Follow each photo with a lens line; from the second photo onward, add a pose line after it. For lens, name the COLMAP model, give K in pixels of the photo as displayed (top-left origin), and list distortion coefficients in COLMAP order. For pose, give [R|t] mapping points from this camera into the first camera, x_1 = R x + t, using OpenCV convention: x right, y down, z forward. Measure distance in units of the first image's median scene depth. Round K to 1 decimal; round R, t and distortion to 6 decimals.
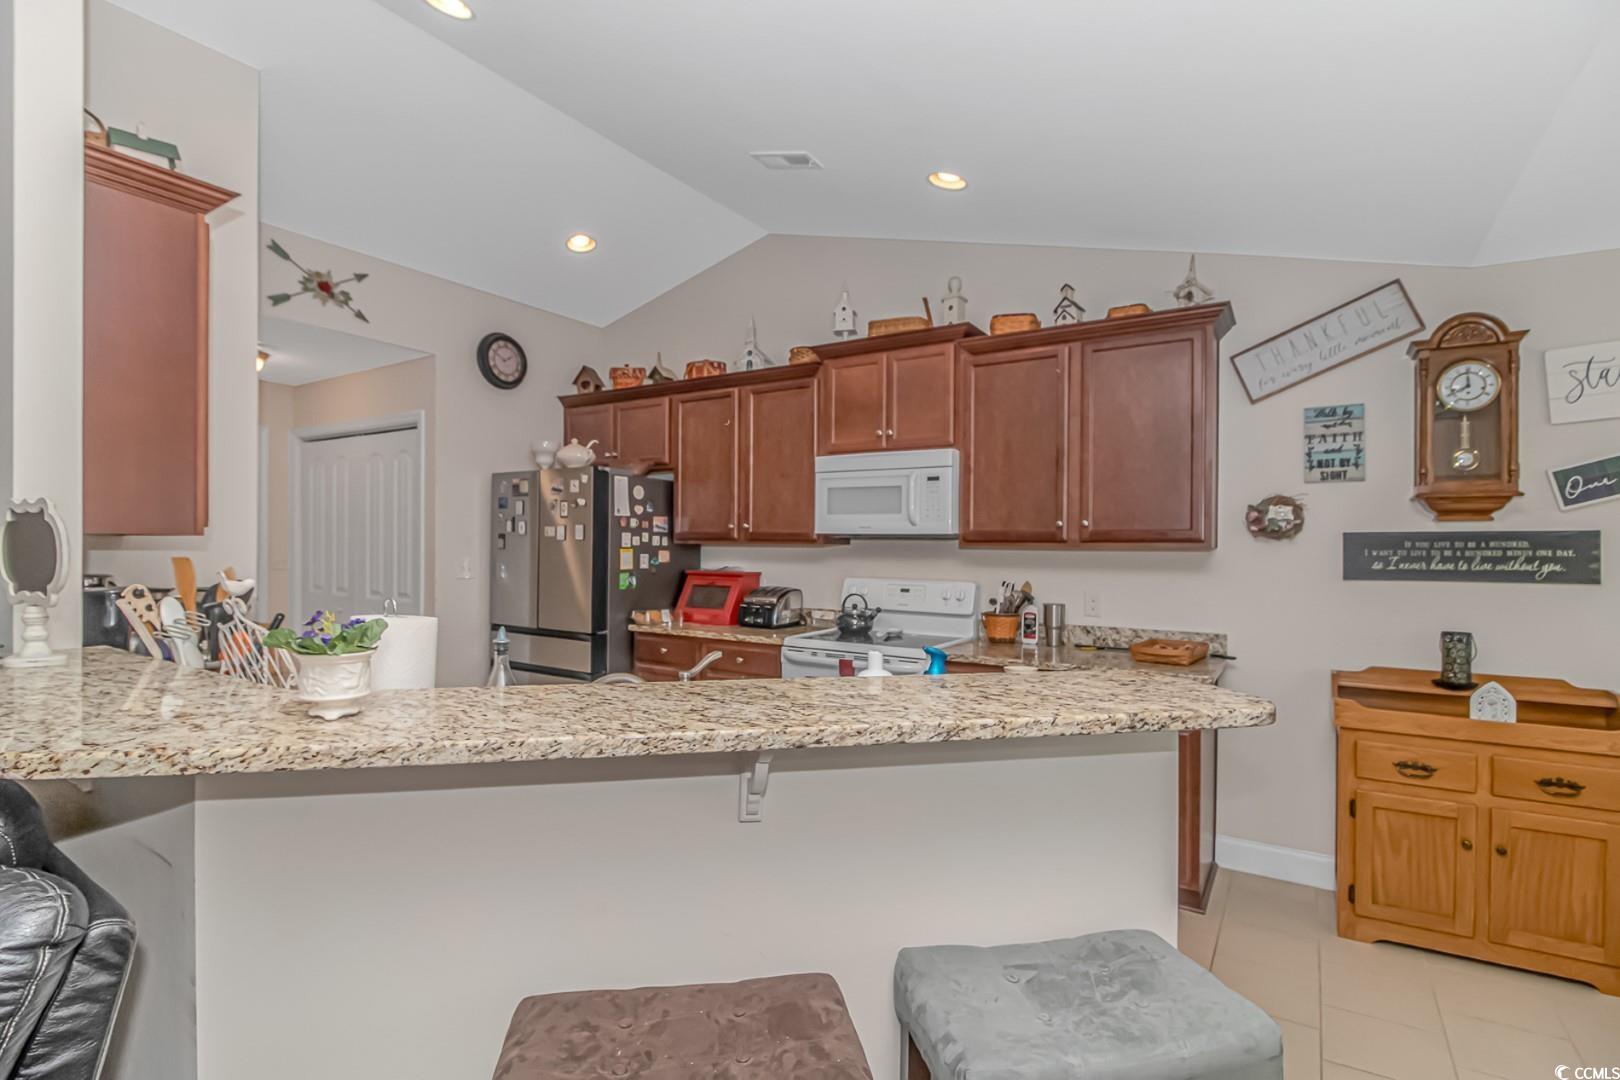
lens RADIAL K [[792.8, 0, 808.5], [0, 792.8, 555.6], [0, 0, 1]] dist [0.000035, -0.013599]
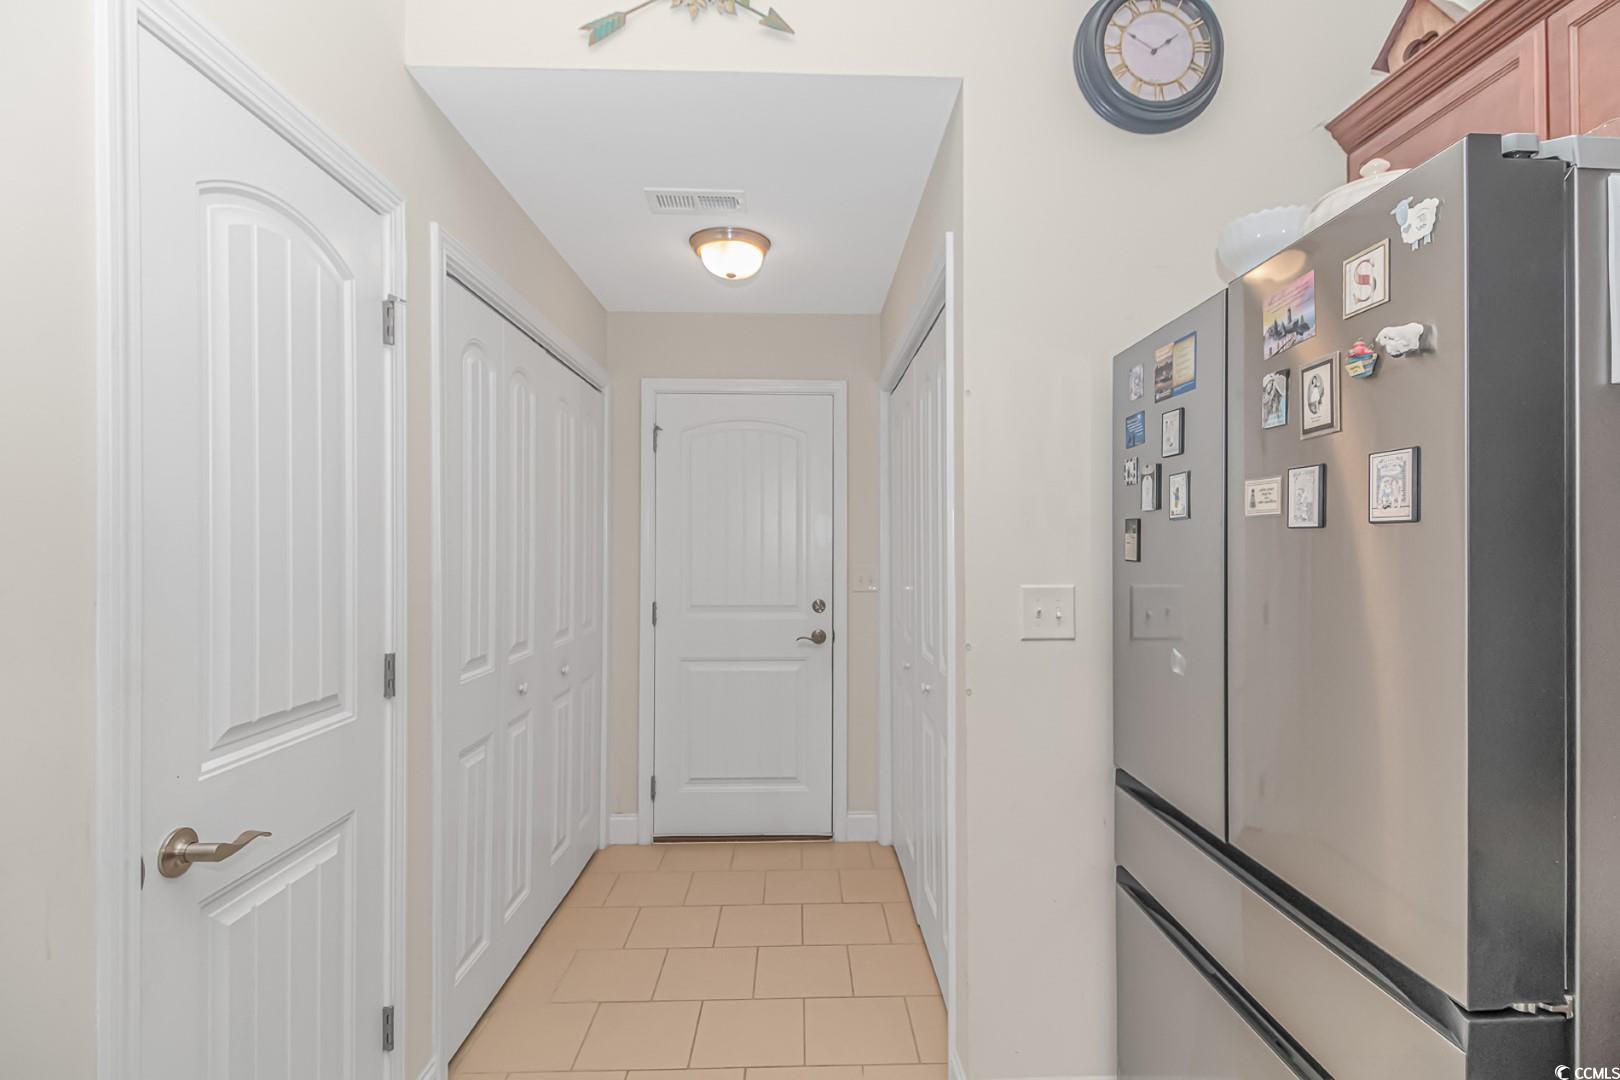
lens RADIAL K [[754.4, 0, 812.7], [0, 754.4, 553.3], [0, 0, 1]] dist [-0.000518, -0.000115]
pose [[0.566656, -0.007862, -0.823917, -0.211563], [0.001040, 0.999961, -0.008826, -0.010238], [0.823954, 0.004145, 0.566642, 0.761246]]
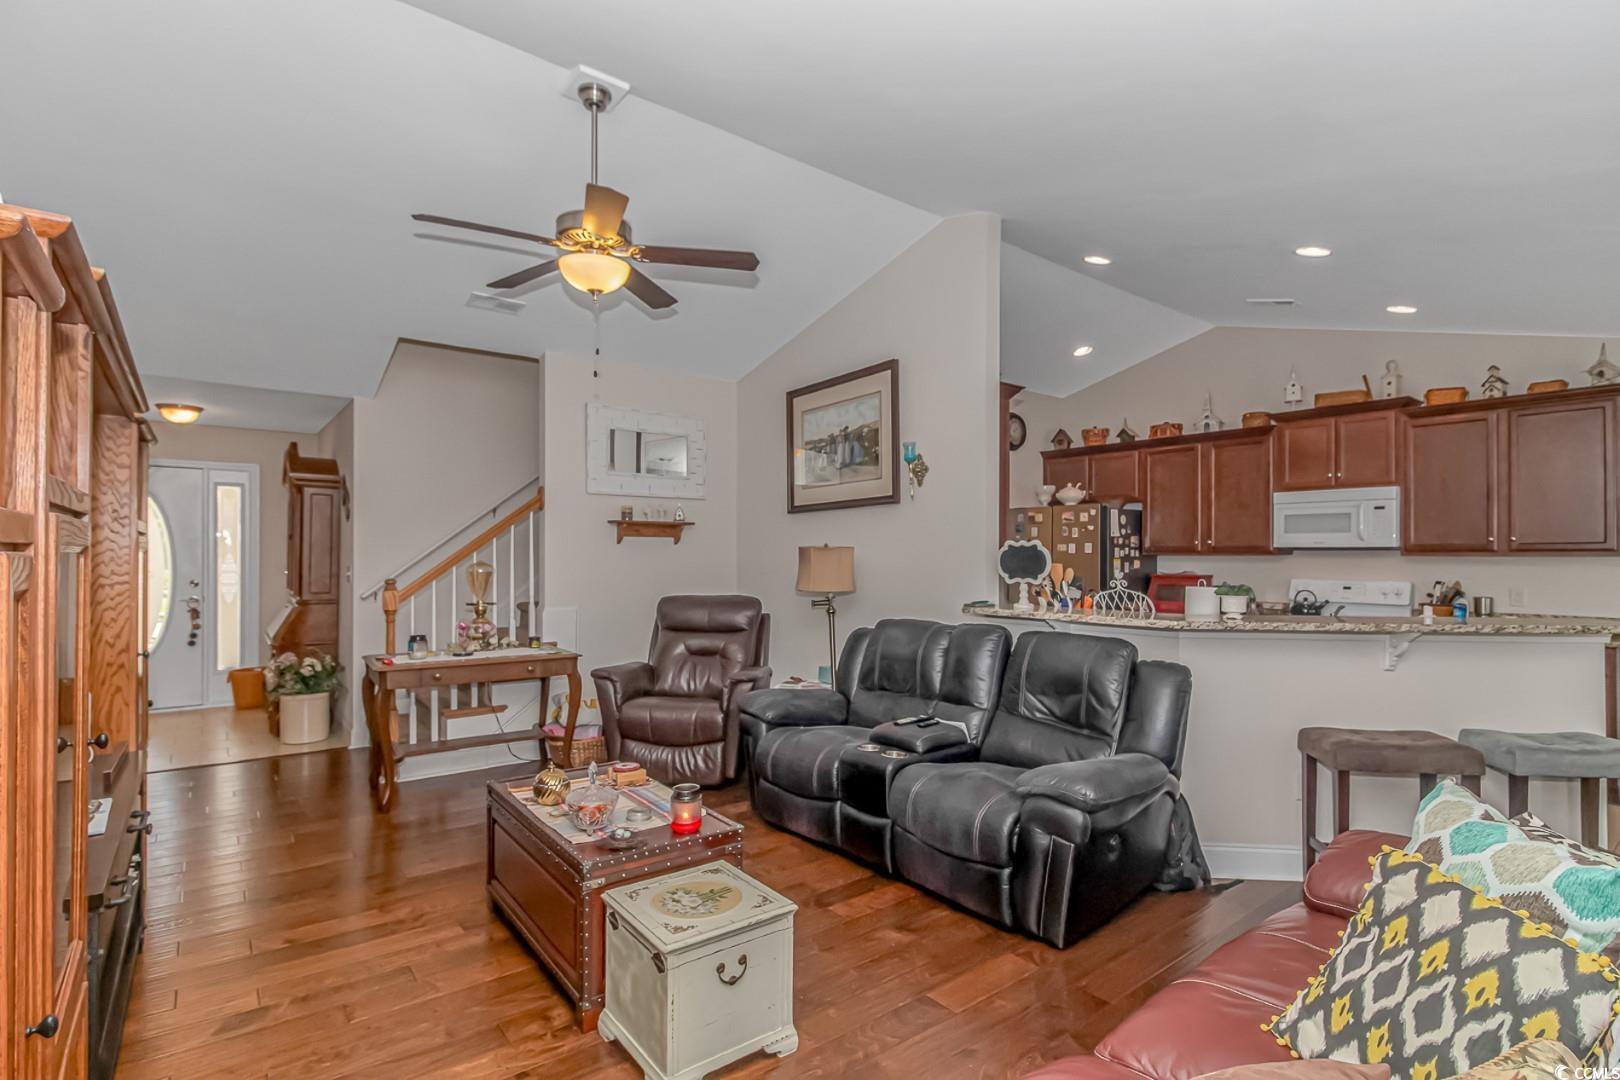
lens RADIAL K [[792.8, 0, 808.5], [0, 792.8, 555.6], [0, 0, 1]] dist [0.000035, -0.013599]
pose [[0.941877, -0.008743, -0.335844, -0.285163], [0.004338, 0.999894, -0.013866, 0.003057], [0.335929, 0.011604, 0.941816, -0.577261]]
